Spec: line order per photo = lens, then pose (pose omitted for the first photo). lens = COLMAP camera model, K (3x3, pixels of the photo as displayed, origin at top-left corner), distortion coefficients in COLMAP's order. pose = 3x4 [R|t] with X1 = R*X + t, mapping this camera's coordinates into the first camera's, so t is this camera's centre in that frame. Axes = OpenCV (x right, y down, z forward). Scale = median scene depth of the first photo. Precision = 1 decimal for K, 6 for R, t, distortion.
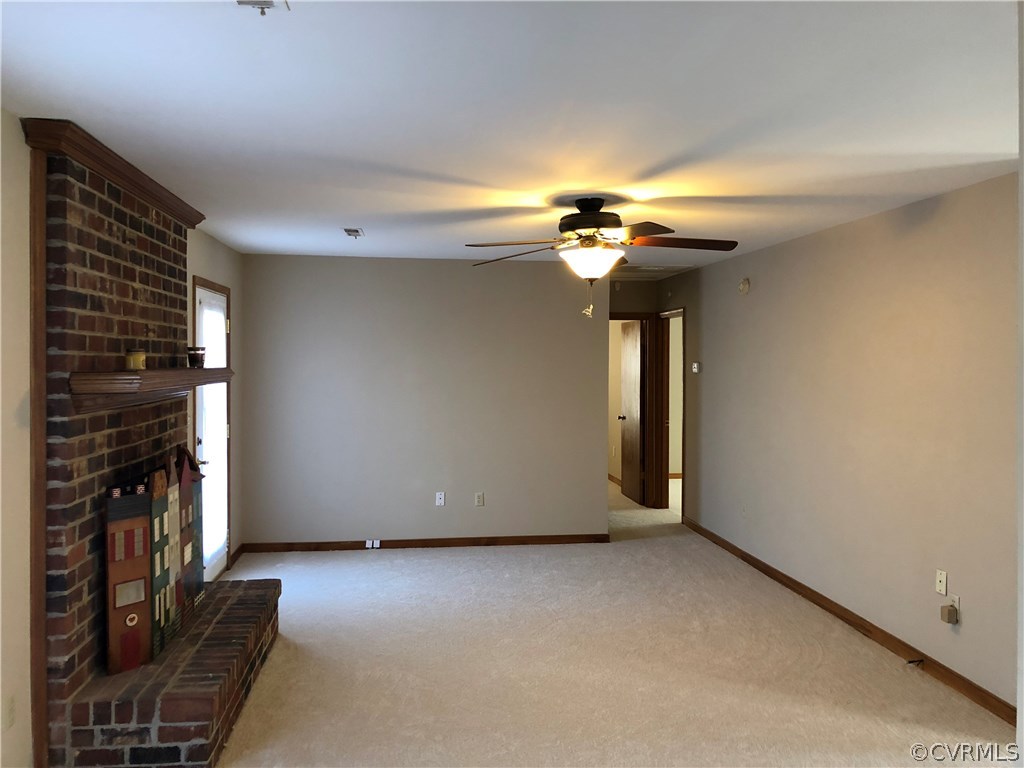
lens RADIAL K [[834.9, 0, 516.6], [0, 834.9, 385.3], [0, 0, 1]] dist [0.035842, -0.051021]
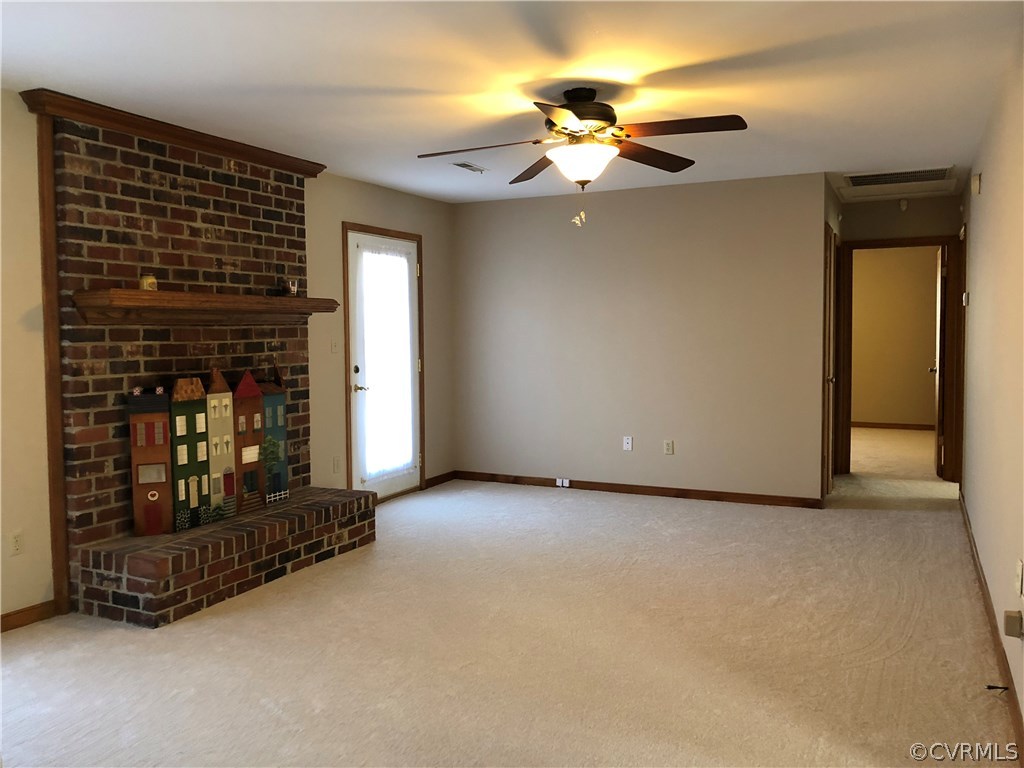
lens RADIAL K [[834.9, 0, 512.0], [0, 834.9, 389.2], [0, 0, 1]] dist [0.035842, -0.051021]
pose [[0.838570, 0.029043, -0.544020, 0.674986], [-0.005642, 0.998987, 0.044635, 0.068532], [0.544765, -0.034360, 0.837884, 0.272421]]
